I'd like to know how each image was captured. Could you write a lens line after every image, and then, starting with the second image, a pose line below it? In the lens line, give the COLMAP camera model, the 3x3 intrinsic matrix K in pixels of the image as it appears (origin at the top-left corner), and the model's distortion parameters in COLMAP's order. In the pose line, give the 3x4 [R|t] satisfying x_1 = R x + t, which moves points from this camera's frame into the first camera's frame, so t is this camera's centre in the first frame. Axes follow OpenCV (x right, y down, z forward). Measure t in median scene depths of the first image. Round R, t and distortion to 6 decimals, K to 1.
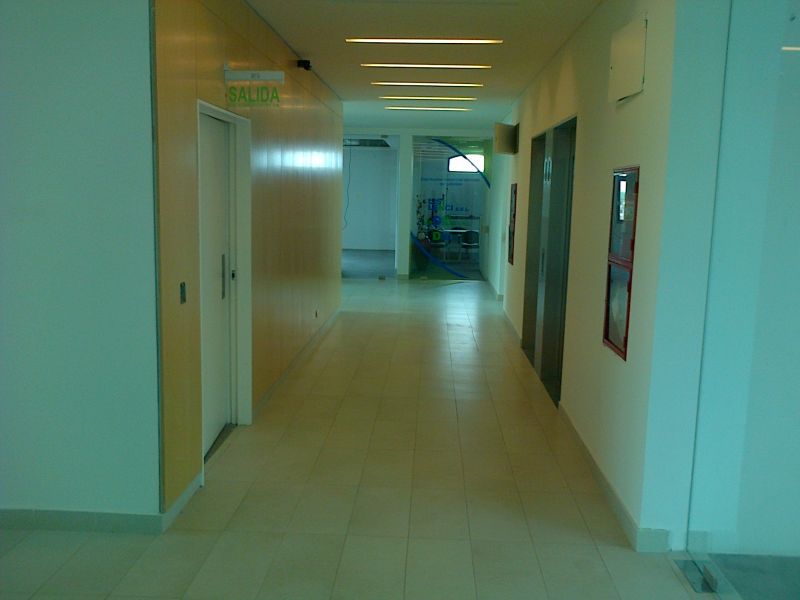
lens RADIAL K [[728.5, 0, 403.6], [0, 728.5, 288.9], [0, 0, 1]] dist [0.006306, 0.017034]
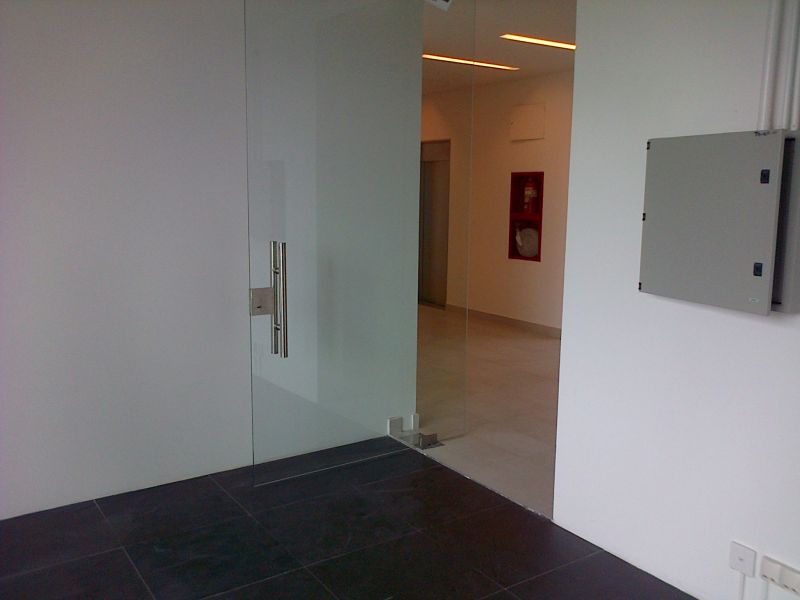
lens RADIAL K [[728.5, 0, 403.6], [0, 728.5, 288.9], [0, 0, 1]] dist [0.006306, 0.017034]
pose [[0.803346, -0.096646, 0.587618, -0.625841], [0.082328, 0.995292, 0.051145, 0.017063], [-0.589794, 0.007290, 0.807521, -0.246380]]
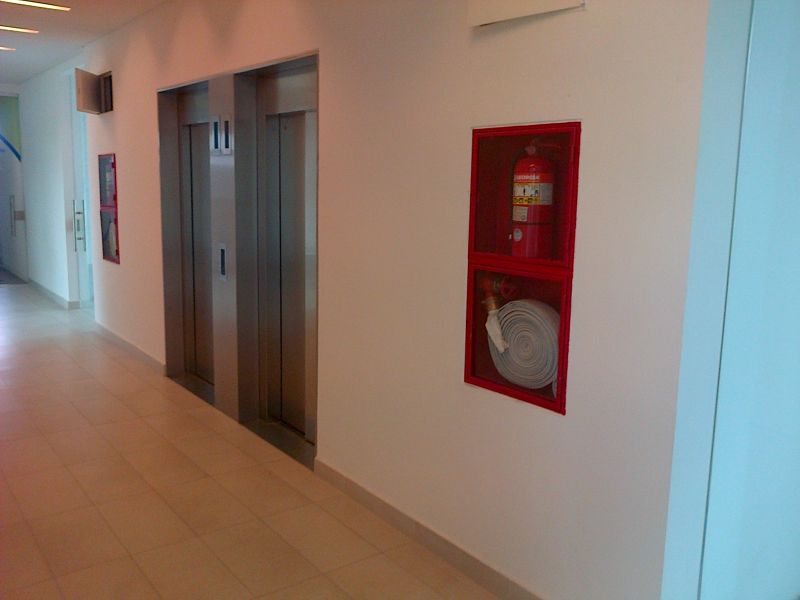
lens RADIAL K [[728.5, 0, 403.6], [0, 728.5, 288.9], [0, 0, 1]] dist [0.006306, 0.017034]
pose [[0.774733, -0.098007, 0.624646, -0.105712], [0.079018, 0.995176, 0.058140, -0.031809], [-0.627331, 0.004316, 0.778741, 0.271271]]
